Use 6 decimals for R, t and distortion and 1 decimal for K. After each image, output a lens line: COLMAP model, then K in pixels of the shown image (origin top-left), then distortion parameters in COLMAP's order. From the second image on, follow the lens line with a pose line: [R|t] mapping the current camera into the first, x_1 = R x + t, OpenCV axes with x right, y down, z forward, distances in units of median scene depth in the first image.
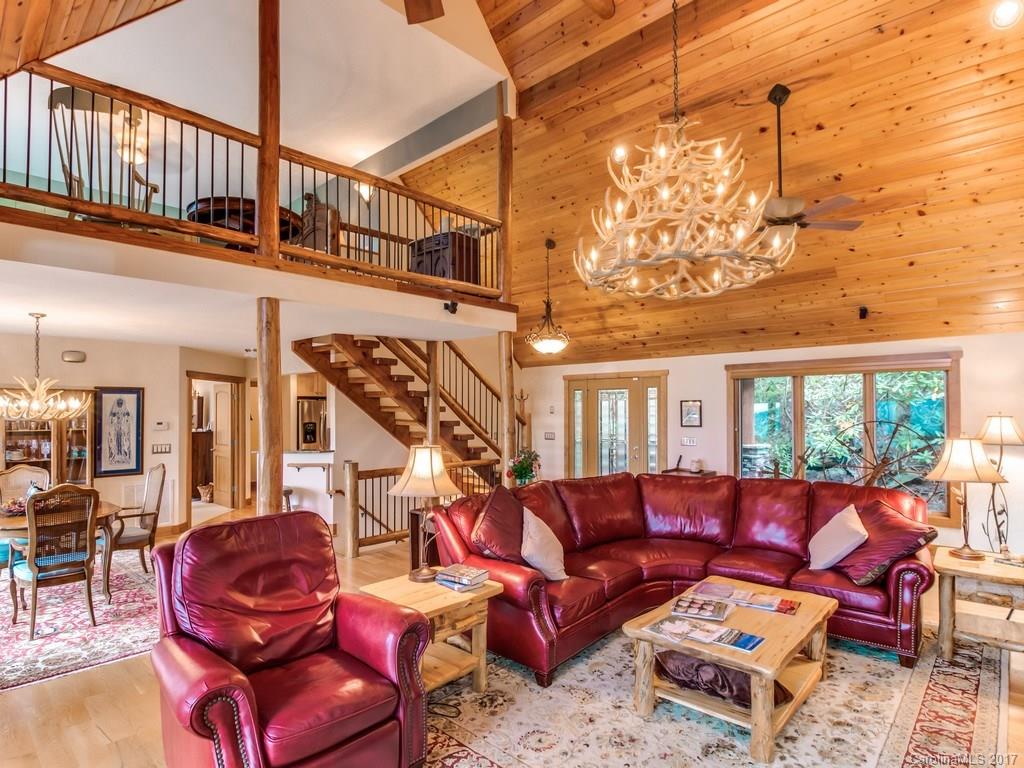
lens RADIAL K [[548.8, 0, 495.3], [0, 548.8, 375.6], [0, 0, 1]] dist [-0.004640, -0.001066]
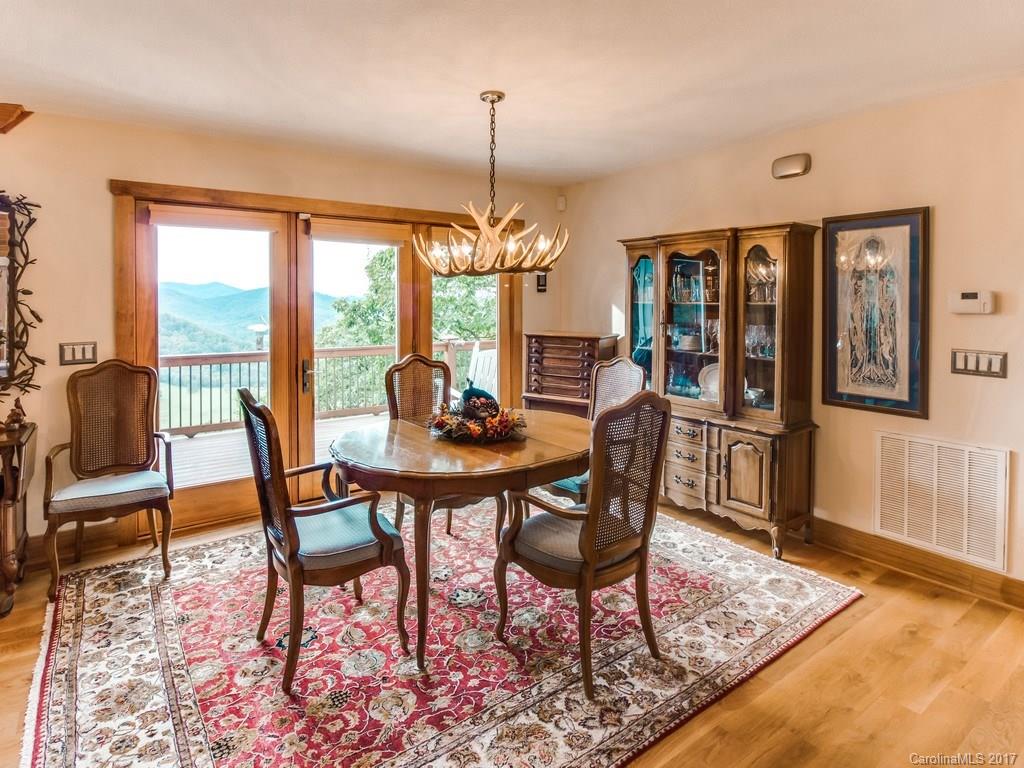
lens RADIAL K [[572.4, 0, 497.8], [0, 572.4, 298.9], [0, 0, 1]] dist [-0.026116, -0.002358]
pose [[-0.202409, 0.007052, -0.979276, -0.169135], [0.059712, 0.998202, -0.005154, 0.074802], [0.977479, -0.059518, -0.202466, 0.785432]]
